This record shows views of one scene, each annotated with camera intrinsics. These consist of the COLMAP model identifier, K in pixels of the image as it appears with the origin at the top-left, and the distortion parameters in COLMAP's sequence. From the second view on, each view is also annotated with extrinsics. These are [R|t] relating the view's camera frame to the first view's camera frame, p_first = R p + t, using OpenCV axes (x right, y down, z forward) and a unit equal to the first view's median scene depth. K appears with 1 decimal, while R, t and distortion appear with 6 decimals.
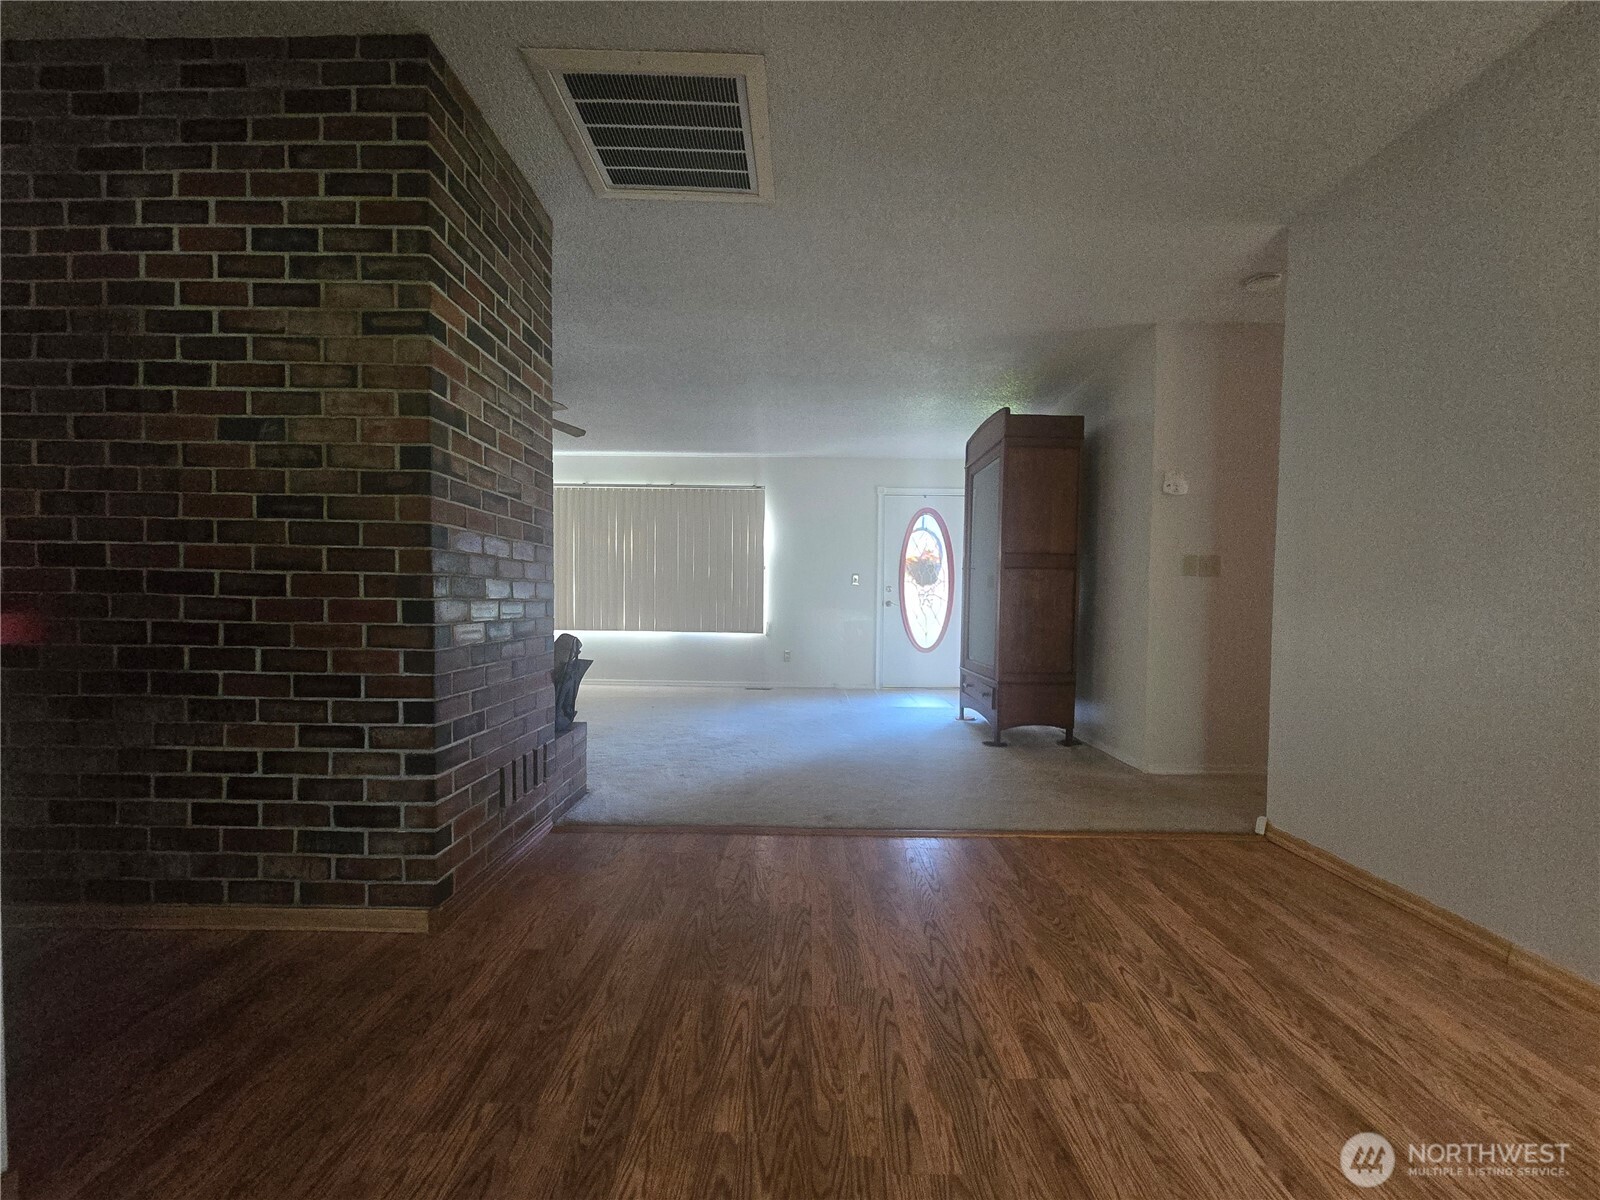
lens RADIAL K [[650.7, 0, 800.0], [0, 650.7, 600.0], [0, 0, 1]] dist [0.001128, 0.000334]
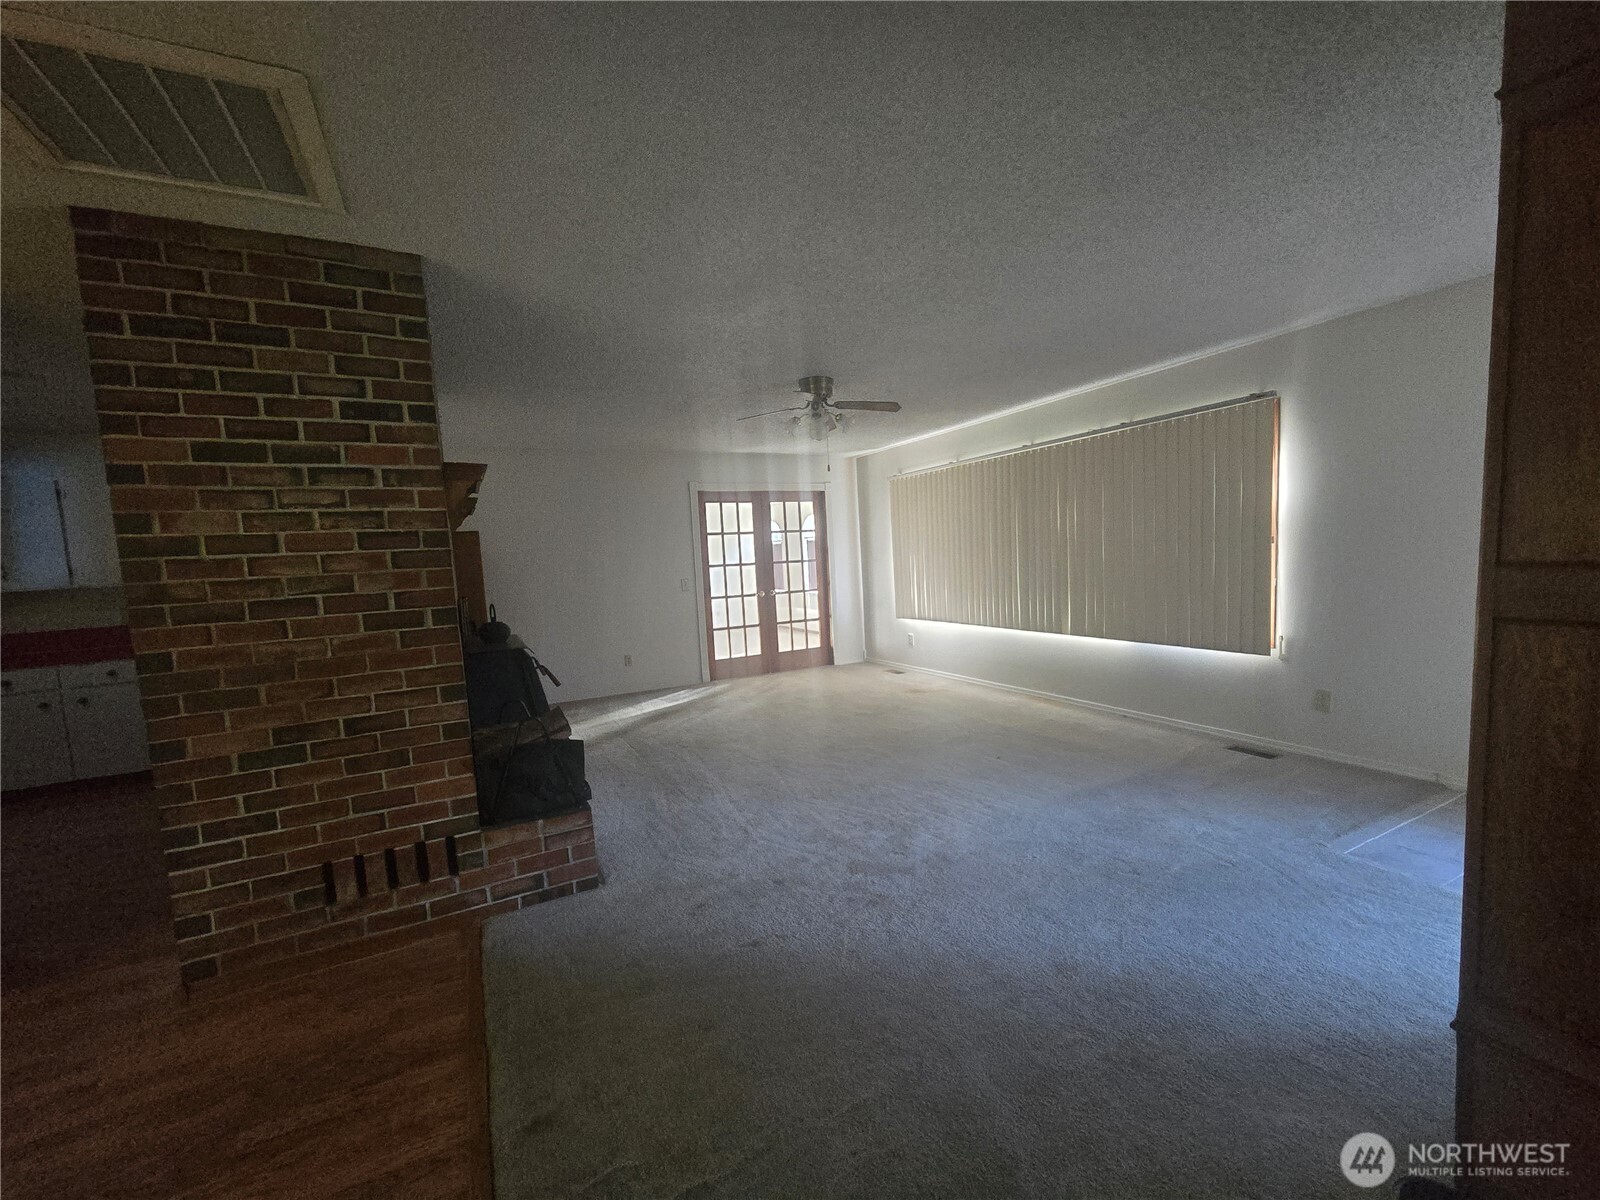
lens RADIAL K [[650.7, 0, 800.0], [0, 650.7, 600.0], [0, 0, 1]] dist [0.001128, 0.000334]
pose [[0.465296, 0.019320, -0.884944, 0.248655], [0.060158, 0.996760, 0.053391, -0.050938], [0.883108, -0.078080, 0.462626, 0.385268]]
